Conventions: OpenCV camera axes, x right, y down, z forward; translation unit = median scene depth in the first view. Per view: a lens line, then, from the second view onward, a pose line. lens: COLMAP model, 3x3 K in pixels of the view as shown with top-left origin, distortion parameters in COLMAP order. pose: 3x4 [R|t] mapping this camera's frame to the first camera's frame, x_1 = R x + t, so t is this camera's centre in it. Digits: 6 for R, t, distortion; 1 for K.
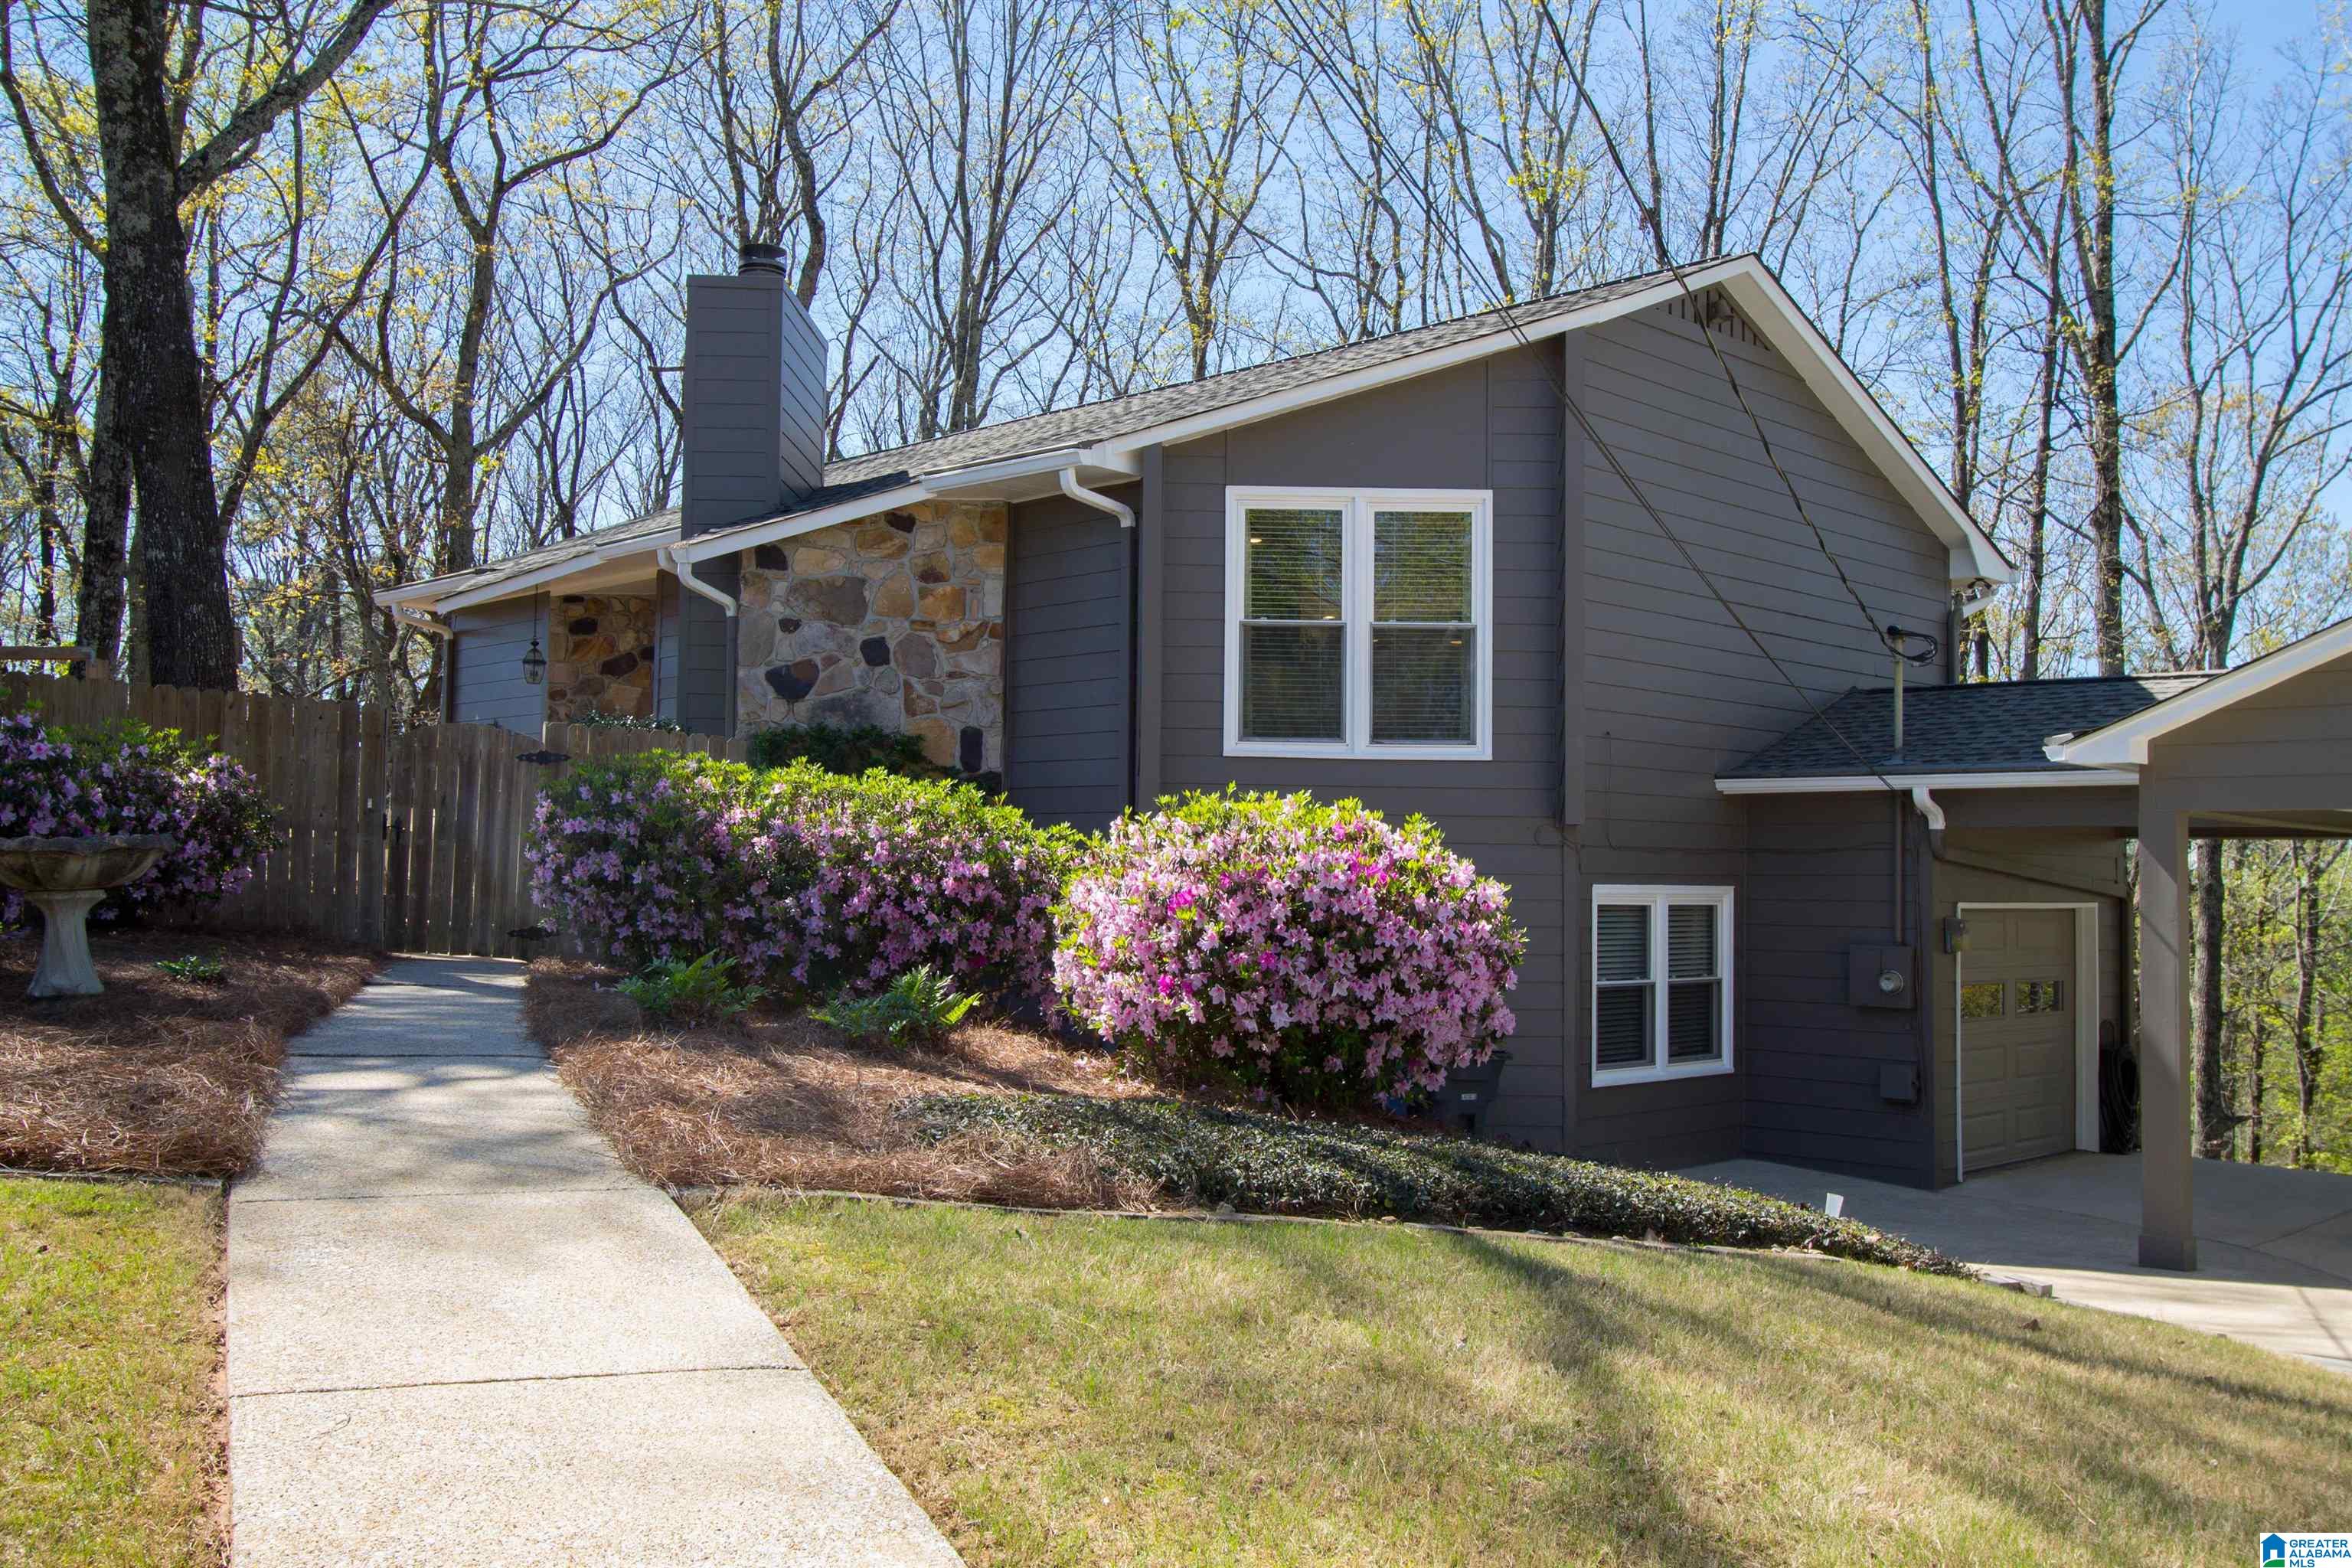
lens RADIAL K [[2031.2, 0, 1186.1], [0, 2031.2, 818.7], [0, 0, 1]] dist [-0.008437, 0.000955]
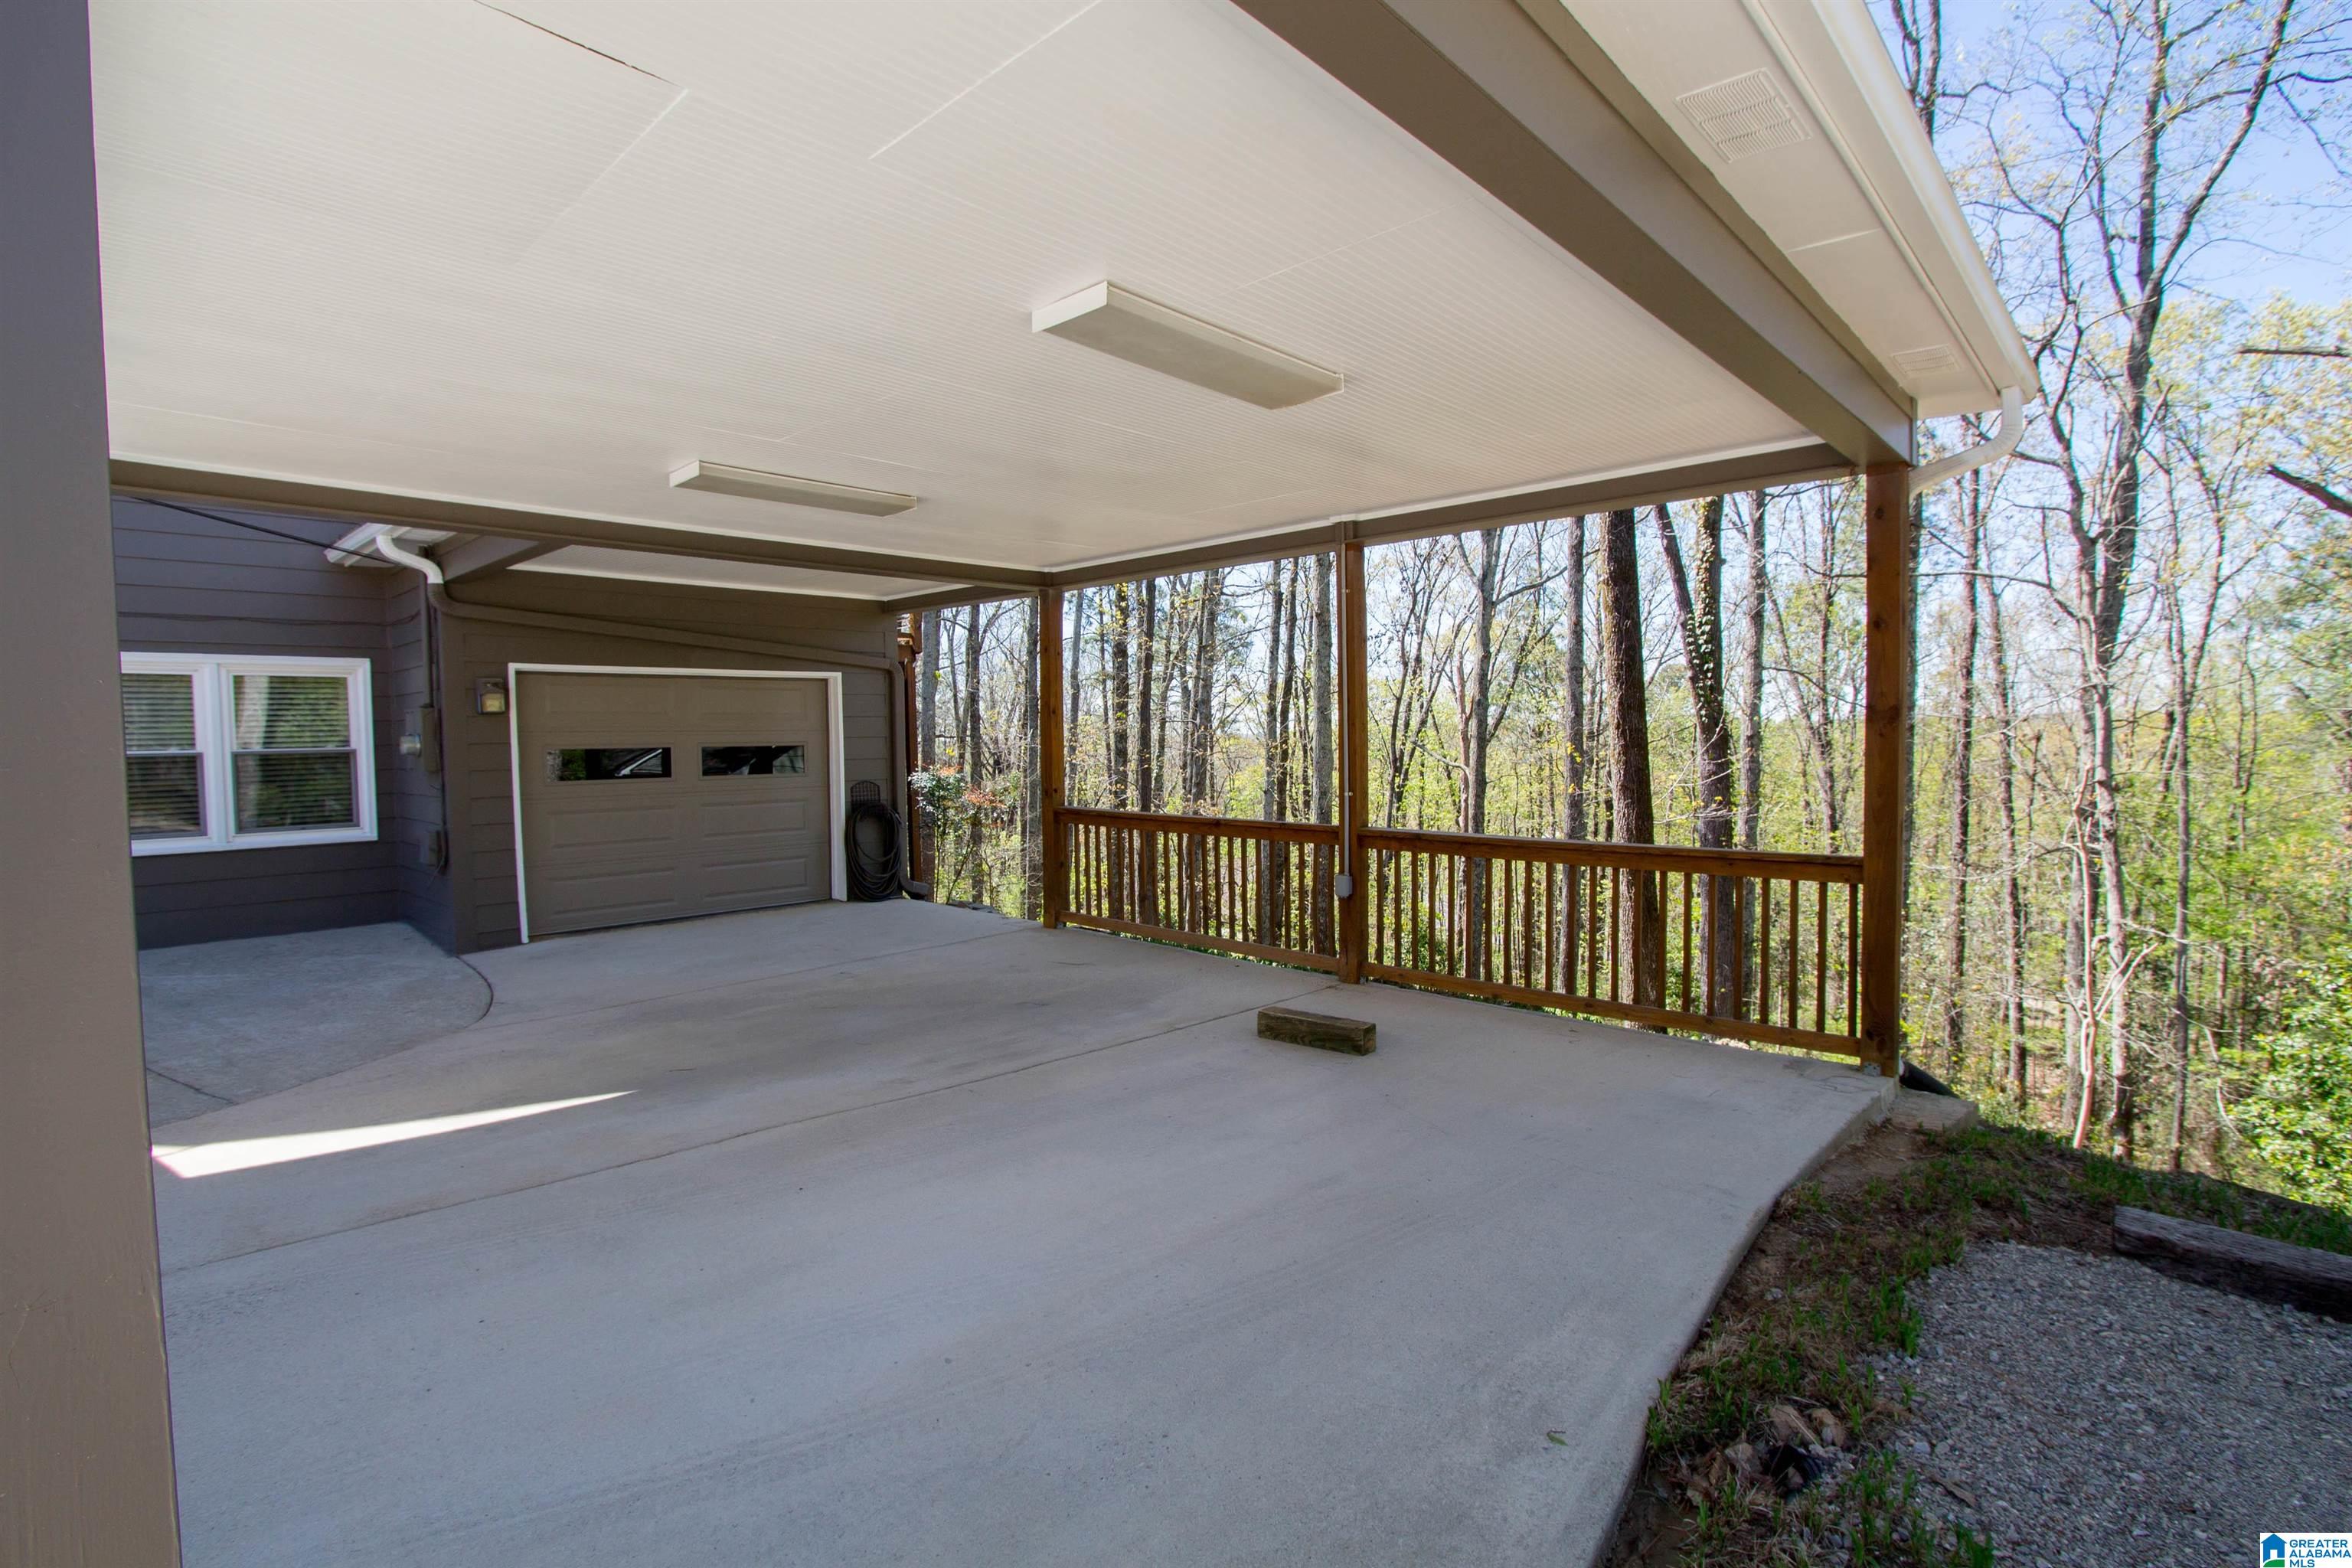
lens RADIAL K [[1100.8, 0, 1176.0], [0, 1100.8, 784.0], [0, 0, 1]] dist [-0.014265, 0.000356]
pose [[0.999392, -0.028794, 0.019656, 0.735292], [0.027381, 0.997261, 0.068703, 0.077074], [-0.021580, -0.068123, 0.997443, 0.485620]]
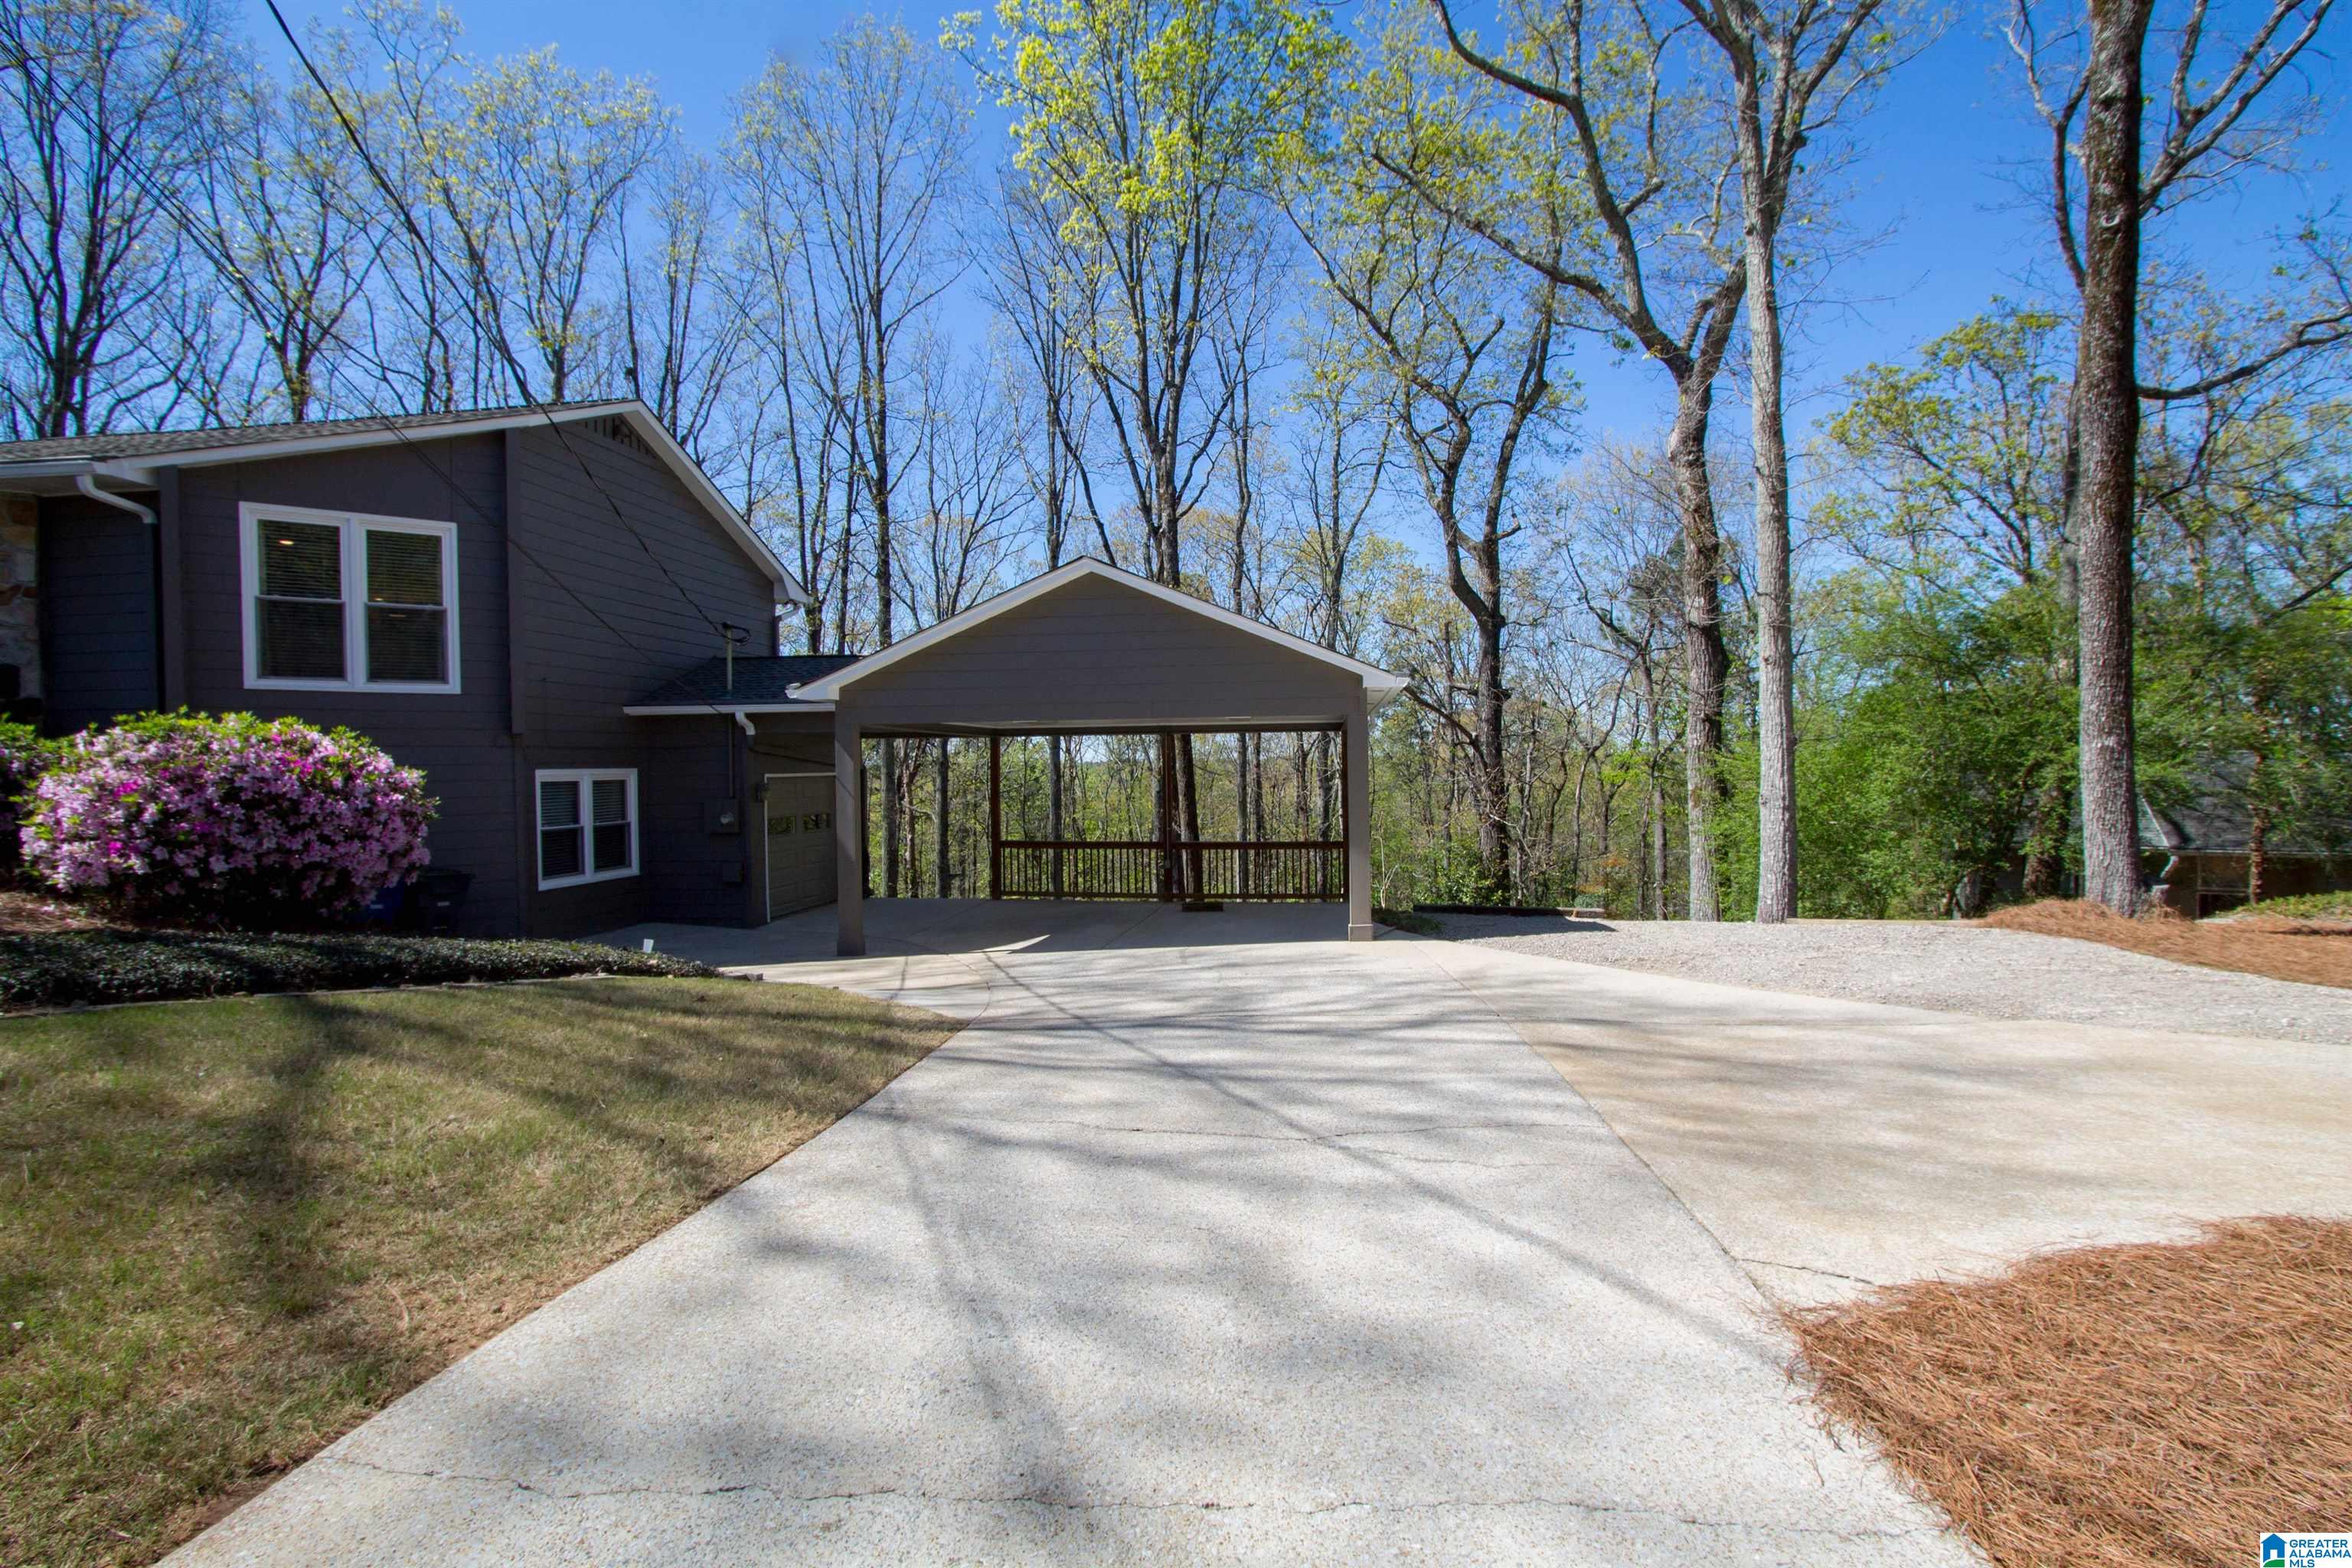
lens RADIAL K [[1100.8, 0, 1176.0], [0, 1100.8, 784.0], [0, 0, 1]] dist [-0.014265, 0.000356]
pose [[0.796346, -0.034550, 0.603854, 0.077492], [0.004711, 0.998691, 0.050929, 0.001086], [-0.604823, -0.037713, 0.795466, -0.030013]]
